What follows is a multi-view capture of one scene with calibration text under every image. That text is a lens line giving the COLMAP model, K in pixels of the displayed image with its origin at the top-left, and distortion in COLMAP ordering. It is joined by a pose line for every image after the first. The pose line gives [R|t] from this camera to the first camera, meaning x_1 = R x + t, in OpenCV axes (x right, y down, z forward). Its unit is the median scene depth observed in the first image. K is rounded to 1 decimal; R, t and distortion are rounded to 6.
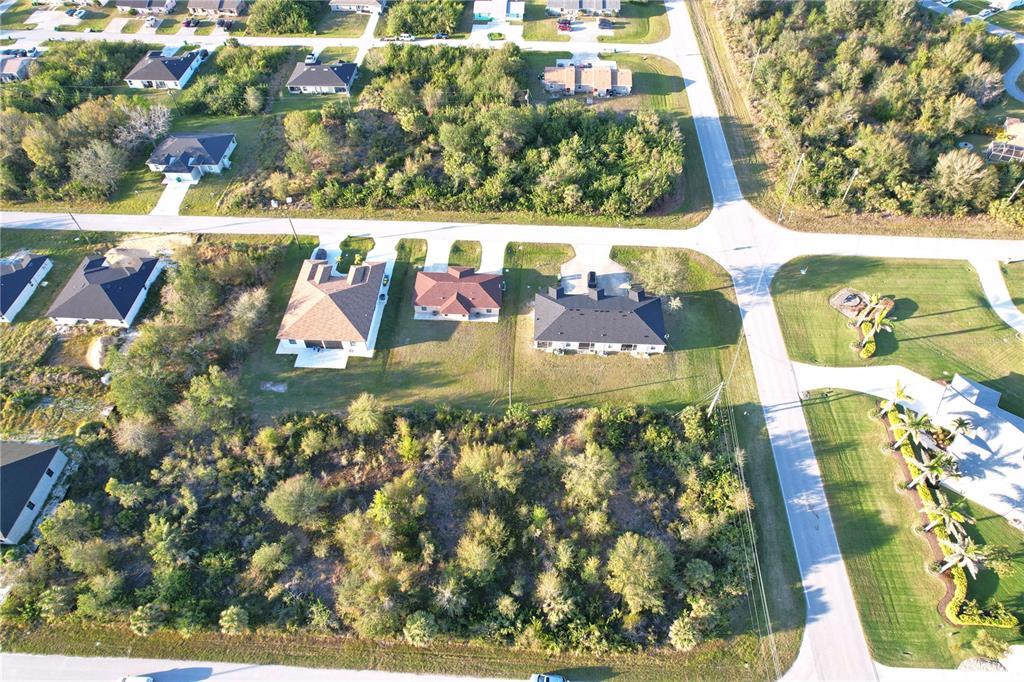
lens RADIAL K [[653.2, 0, 515.2], [0, 653.2, 343.6], [0, 0, 1]] dist [-0.078986, 0.075191]
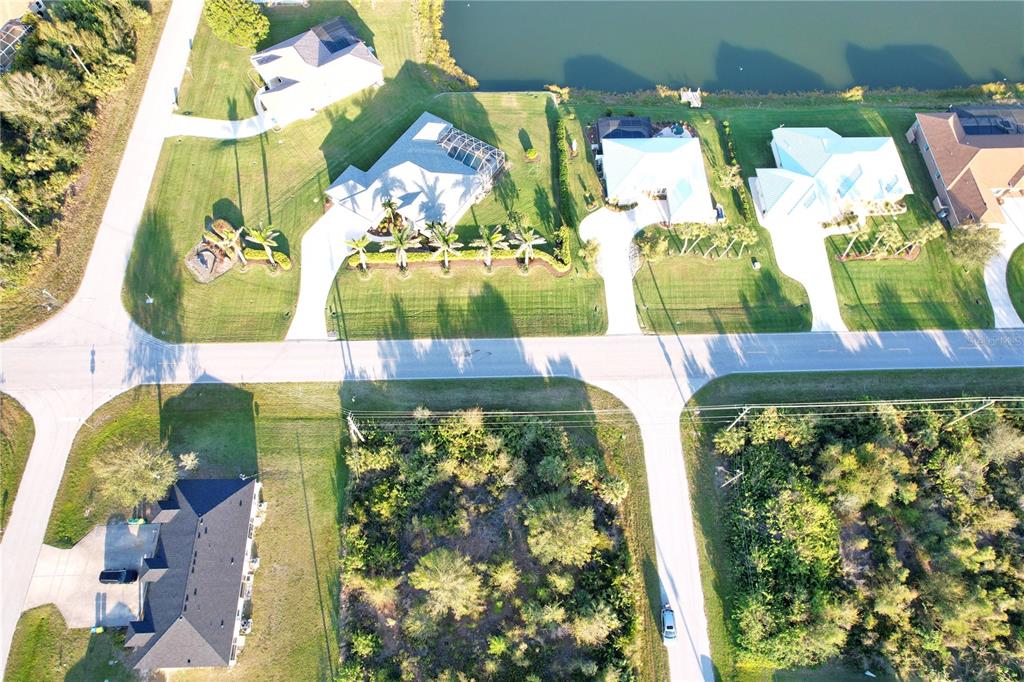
lens RADIAL K [[653.2, 0, 515.2], [0, 653.2, 343.6], [0, 0, 1]] dist [-0.078986, 0.075191]
pose [[-0.067886, -0.895250, 0.440363, 0.015556], [0.766847, 0.235533, 0.597051, -0.268492], [-0.638230, 0.378222, 0.670530, 0.224843]]
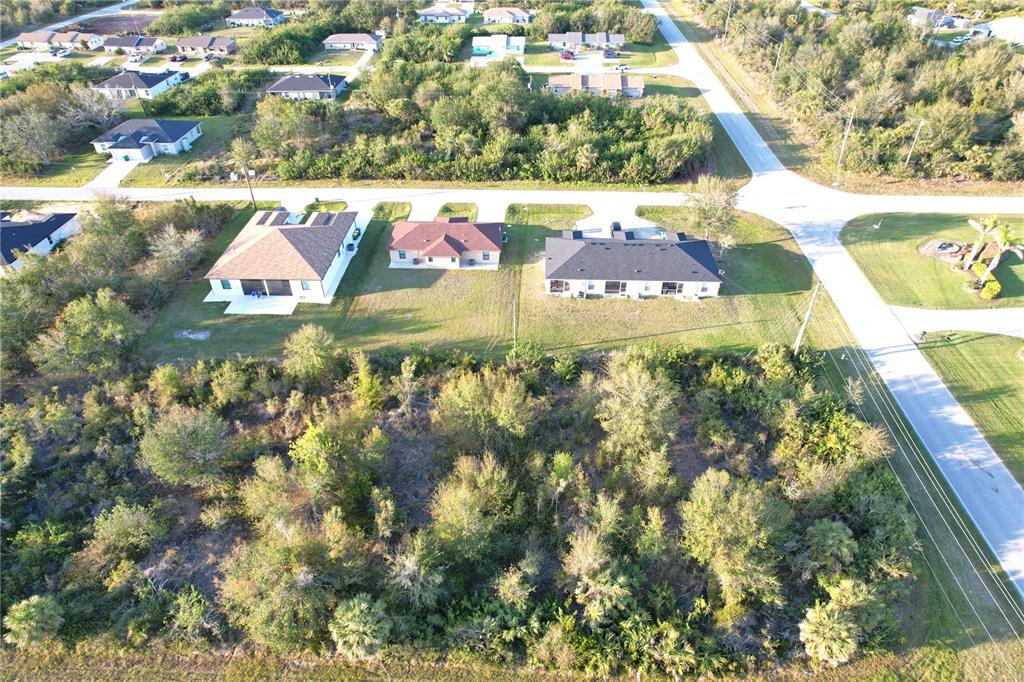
lens RADIAL K [[653.2, 0, 515.2], [0, 653.2, 343.6], [0, 0, 1]] dist [-0.078986, 0.075191]
pose [[0.999965, -0.008311, -0.000627, -0.006729], [0.007969, 0.975468, -0.219996, 0.241991], [0.002440, 0.219983, 0.975501, 0.294965]]
